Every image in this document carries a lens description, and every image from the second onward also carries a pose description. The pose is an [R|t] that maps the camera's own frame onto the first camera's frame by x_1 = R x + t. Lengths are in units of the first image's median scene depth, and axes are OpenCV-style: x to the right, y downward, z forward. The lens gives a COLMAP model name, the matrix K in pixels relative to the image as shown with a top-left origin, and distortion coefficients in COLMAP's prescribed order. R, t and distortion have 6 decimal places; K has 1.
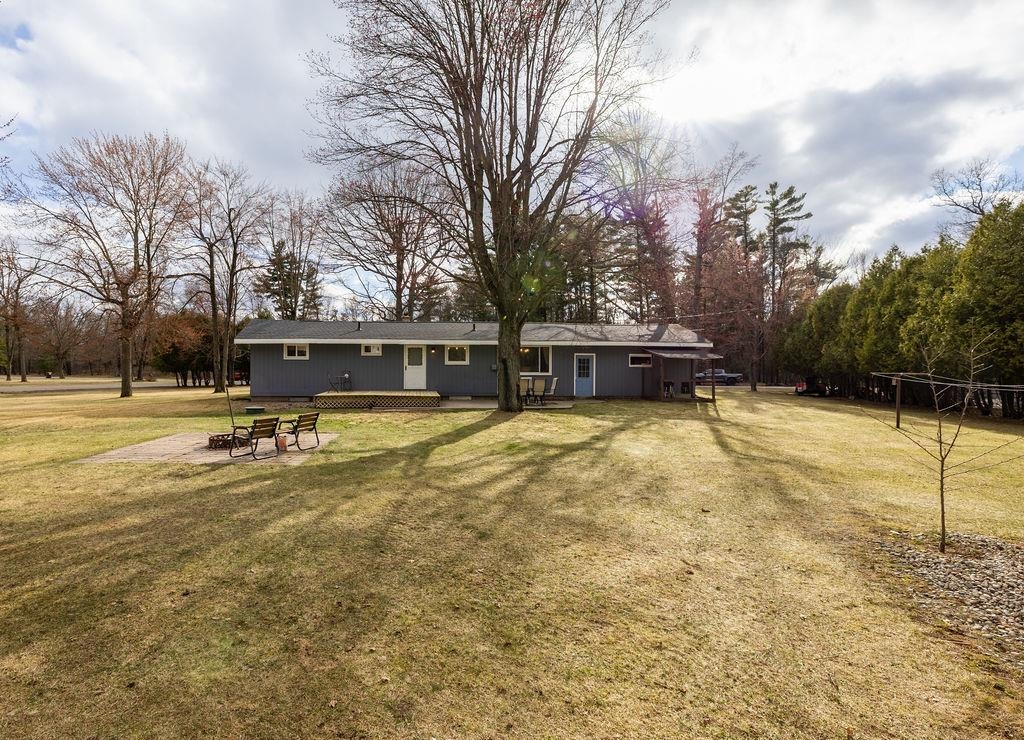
lens RADIAL K [[473.6, 0, 460.3], [0, 473.6, 374.1], [0, 0, 1]] dist [-0.036449, 0.000048]
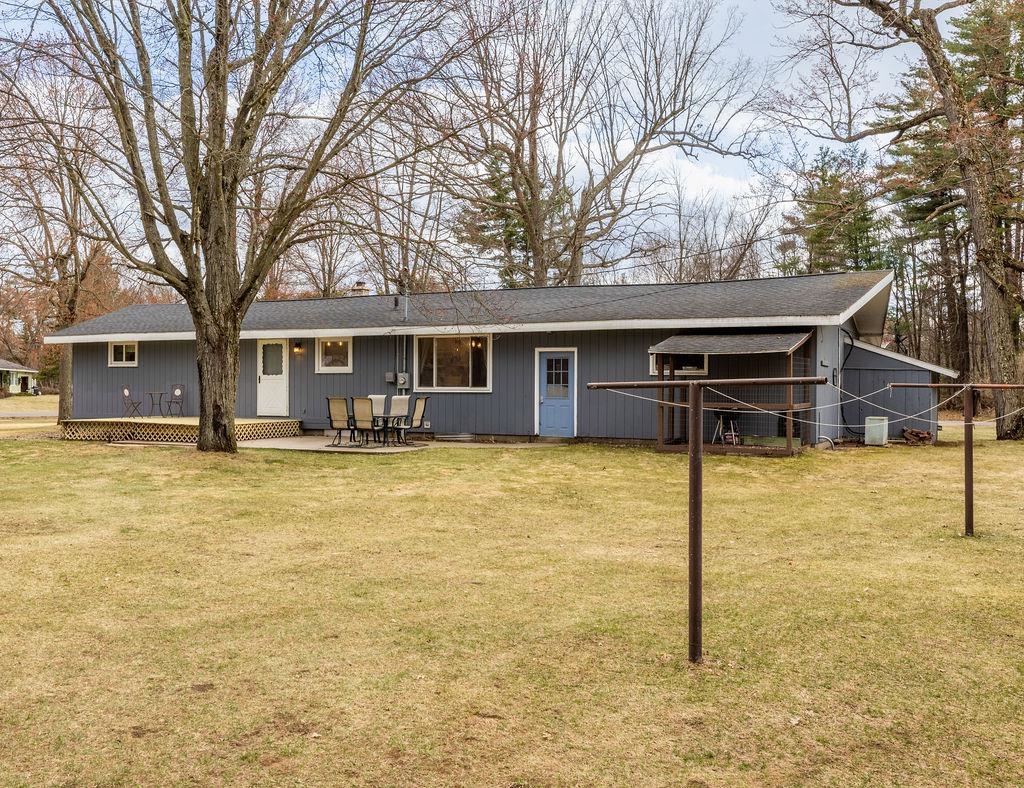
lens RADIAL K [[1009.1, 0, 458.5], [0, 1009.1, 390.3], [0, 0, 1]] dist [0.015231, 0.002579]
pose [[0.849886, 0.001646, -0.526964, 0.746168], [-0.006132, 0.999958, -0.006765, 0.007672], [0.526931, 0.008981, 0.849861, 0.071949]]
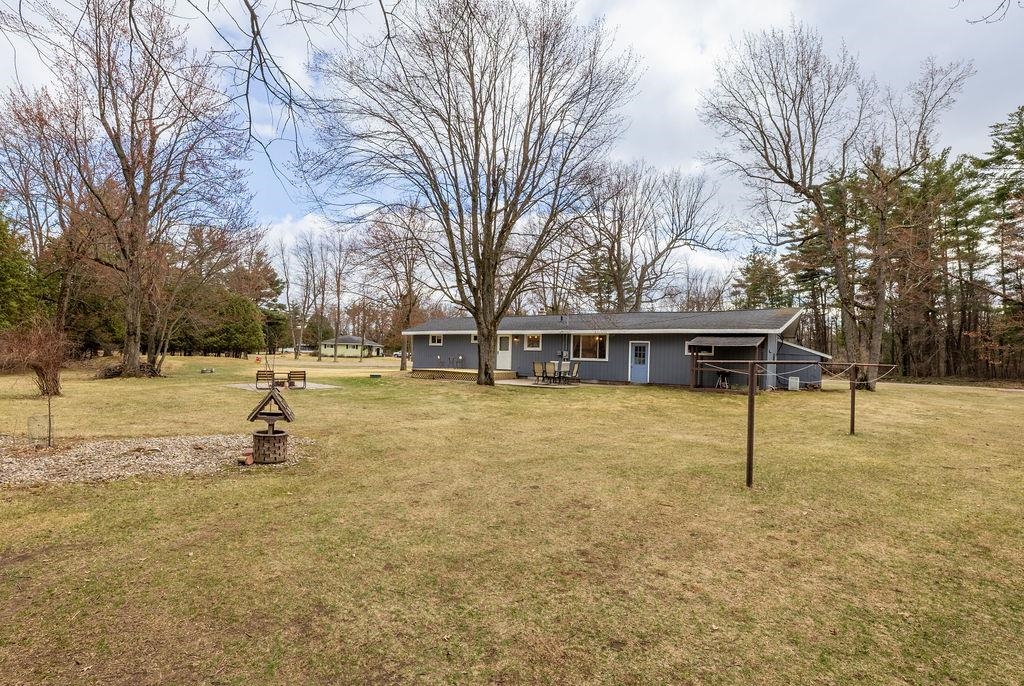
lens RADIAL K [[477.6, 0, 512.0], [0, 477.6, 343.0], [0, 0, 1]] dist [-0.047024, 0.000167]
pose [[0.784042, 0.001132, -0.620707, 0.712995], [-0.030081, 0.998893, -0.036174, 0.006922], [0.619979, 0.047033, 0.783207, 0.011656]]
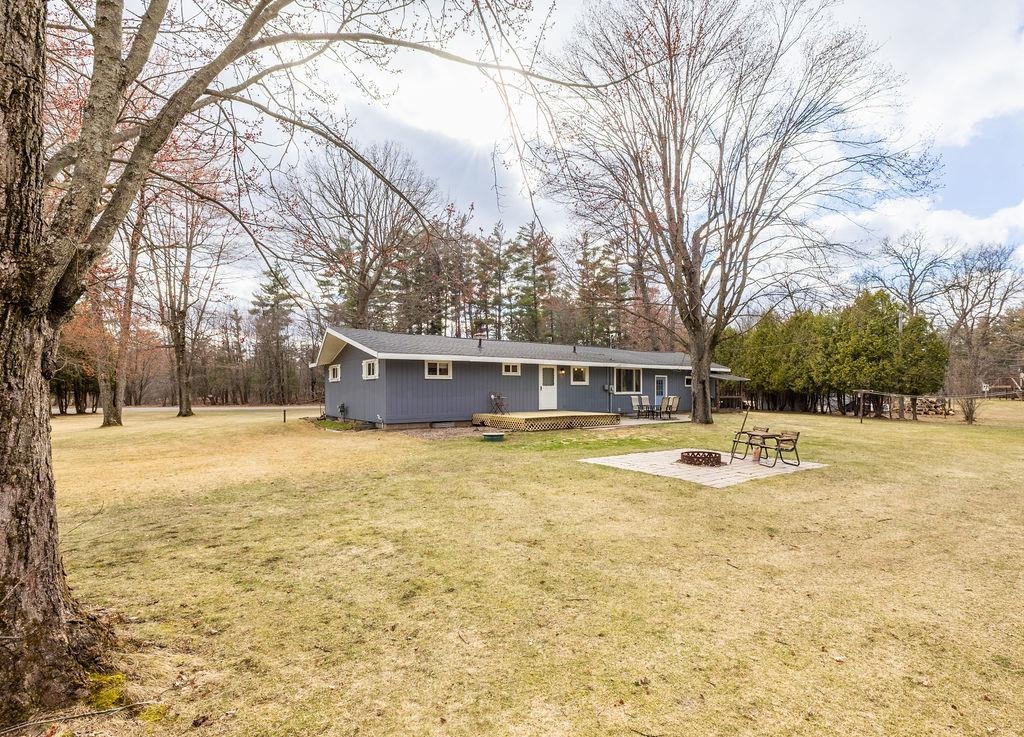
lens RADIAL K [[483.2, 0, 567.9], [0, 483.2, 393.5], [0, 0, 1]] dist [-0.054897, -0.000001]
pose [[0.822732, -0.009799, 0.568346, -0.638815], [0.009801, 0.999947, 0.003053, -0.004575], [-0.568346, 0.003059, 0.822784, 0.139678]]
